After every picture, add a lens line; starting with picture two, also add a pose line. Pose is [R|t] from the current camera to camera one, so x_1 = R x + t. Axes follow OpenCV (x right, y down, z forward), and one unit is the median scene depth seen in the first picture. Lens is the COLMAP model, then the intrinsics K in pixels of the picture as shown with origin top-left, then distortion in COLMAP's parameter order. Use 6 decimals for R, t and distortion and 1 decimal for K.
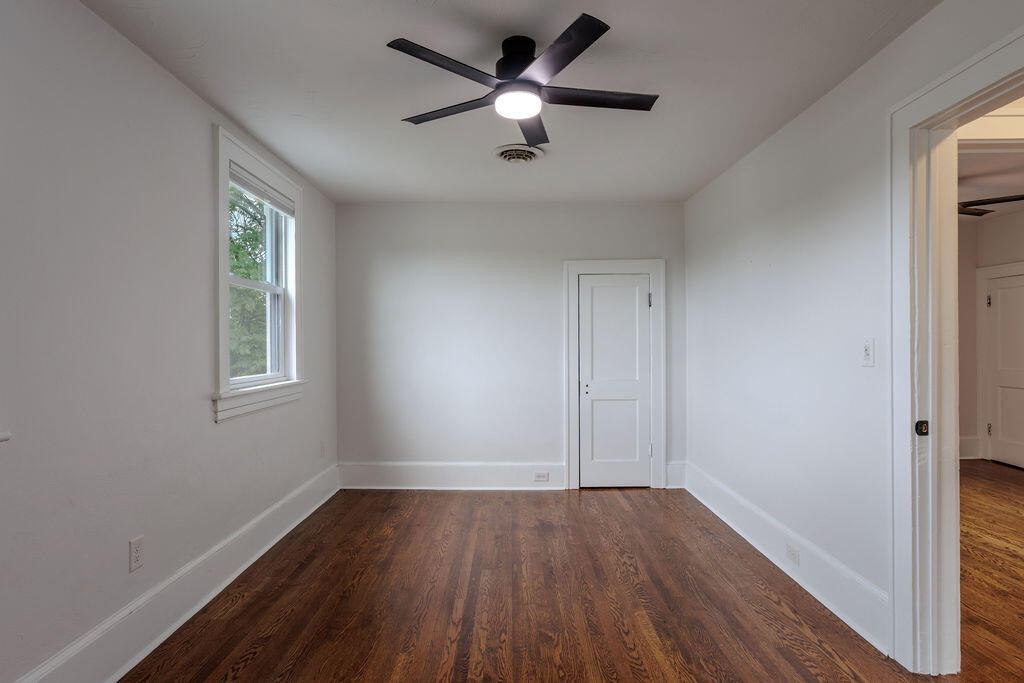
lens RADIAL K [[562.7, 0, 512.0], [0, 562.7, 341.5], [0, 0, 1]] dist [0.004994, 0.000605]
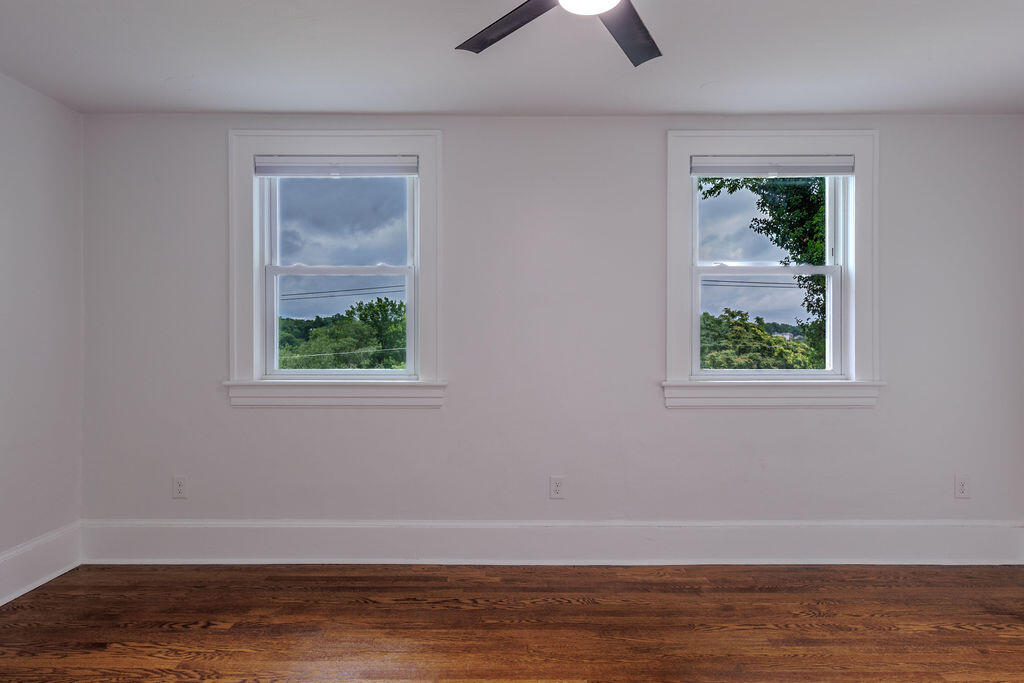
lens RADIAL K [[562.7, 0, 512.0], [0, 562.7, 341.5], [0, 0, 1]] dist [0.004994, 0.000605]
pose [[-0.015563, 0.002243, -0.999876, 0.545536], [0.004462, 0.999988, 0.002174, 0.012915], [0.999869, -0.004428, -0.015573, 0.708577]]
